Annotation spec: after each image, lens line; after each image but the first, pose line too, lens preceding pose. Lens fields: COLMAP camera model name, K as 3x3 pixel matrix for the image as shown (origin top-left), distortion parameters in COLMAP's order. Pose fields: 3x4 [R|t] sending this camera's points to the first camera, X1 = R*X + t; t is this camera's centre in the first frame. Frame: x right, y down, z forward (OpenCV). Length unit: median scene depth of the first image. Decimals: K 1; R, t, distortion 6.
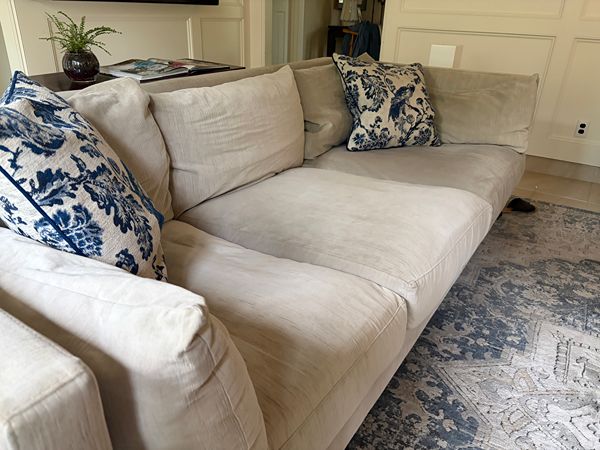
lens RADIAL K [[447.3, 0, 300.0], [0, 447.3, 225.0], [0, 0, 1]] dist [-0.162223, 0.002066]
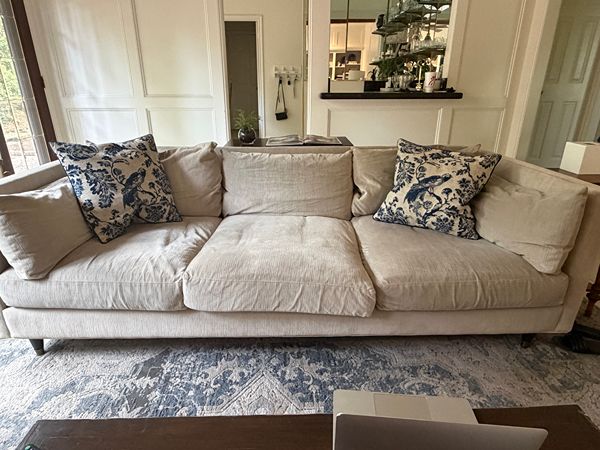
lens RADIAL K [[361.6, 0, 300.0], [0, 361.6, 225.0], [0, 0, 1]] dist [-0.003132, -0.001238]
pose [[0.582242, 0.247656, -0.774377, 0.793272], [-0.342566, 0.938528, 0.042584, -0.124767], [0.737321, 0.240481, 0.631289, 0.201873]]
